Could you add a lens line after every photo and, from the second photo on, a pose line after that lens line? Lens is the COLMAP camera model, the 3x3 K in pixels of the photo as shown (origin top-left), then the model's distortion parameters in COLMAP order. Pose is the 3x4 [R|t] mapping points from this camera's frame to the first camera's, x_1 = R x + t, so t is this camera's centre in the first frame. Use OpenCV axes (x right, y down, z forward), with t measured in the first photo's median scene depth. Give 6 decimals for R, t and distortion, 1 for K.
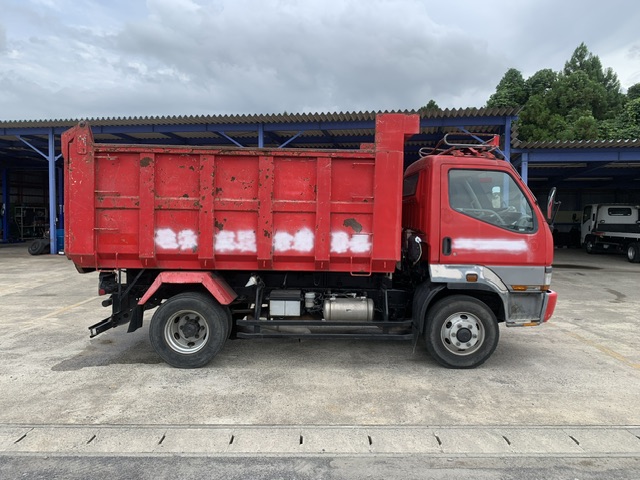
lens RADIAL K [[488.7, 0, 328.2], [0, 488.7, 241.4], [0, 0, 1]] dist [0.031063, -0.022976]
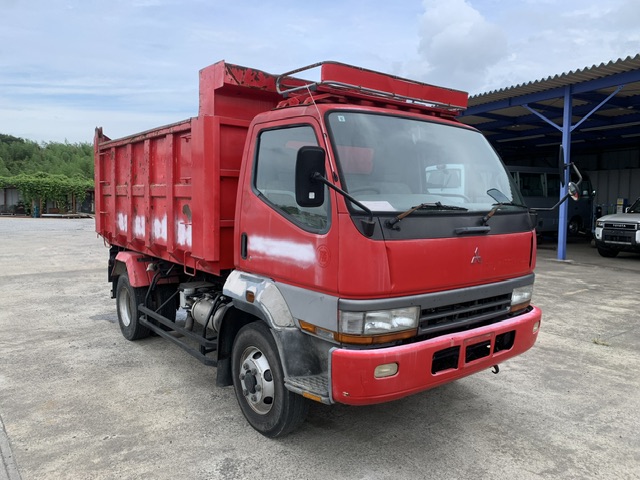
lens RADIAL K [[488.7, 0, 322.4], [0, 488.7, 241.5], [0, 0, 1]] dist [0.031063, -0.022976]
pose [[0.604397, 0.064296, -0.794084, 0.856298], [-0.046672, 0.997884, 0.045275, -0.032529], [0.795315, 0.009697, 0.606119, 0.679772]]
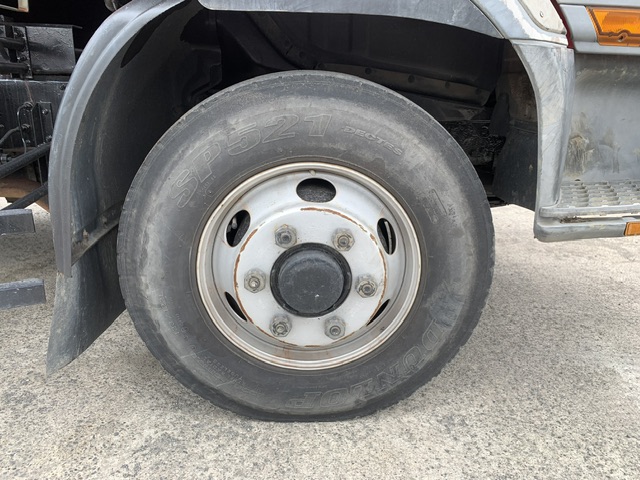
lens RADIAL K [[488.7, 0, 320.5], [0, 488.7, 237.9], [0, 0, 1]] dist [0.031063, -0.022976]
pose [[0.999605, 0.005441, 0.027564, 0.277828], [-0.011746, 0.972154, 0.234047, 0.131131], [-0.025523, -0.234278, 0.971835, 0.825090]]
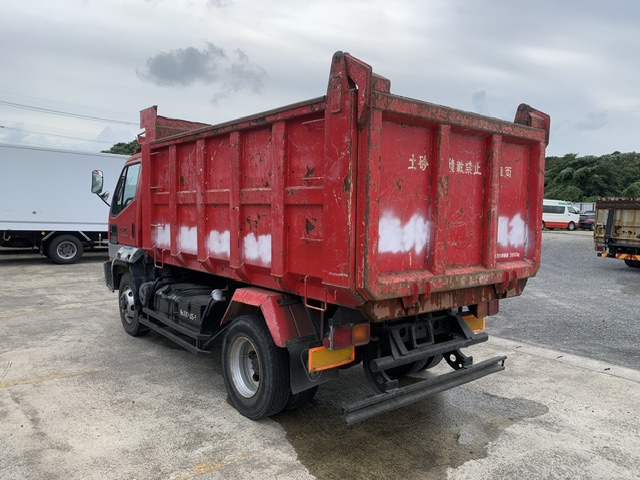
lens RADIAL K [[488.7, 0, 326.2], [0, 488.7, 243.6], [0, 0, 1]] dist [0.031063, -0.022976]
pose [[-0.624394, -0.086520, 0.776303, -0.933610], [0.011681, 0.992701, 0.120033, -0.113669], [-0.781022, 0.084016, -0.618826, 1.754829]]
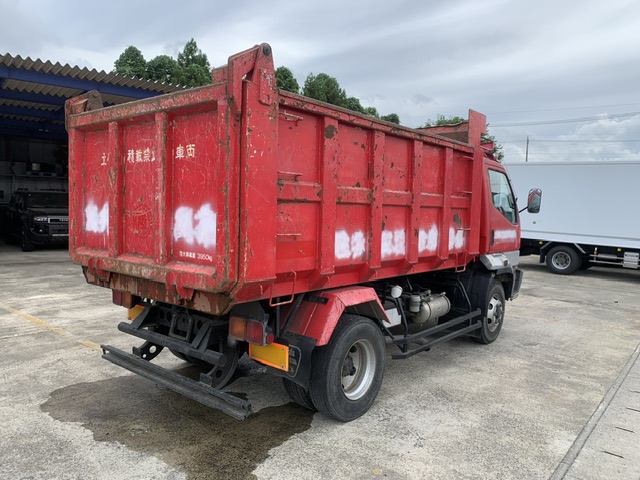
lens RADIAL K [[488.7, 0, 323.9], [0, 488.7, 243.9], [0, 0, 1]] dist [0.031063, -0.022976]
pose [[0.648722, -0.054616, 0.759063, -0.873662], [0.023633, 0.998386, 0.051639, -0.043575], [-0.760658, -0.015560, 0.648966, 0.565135]]
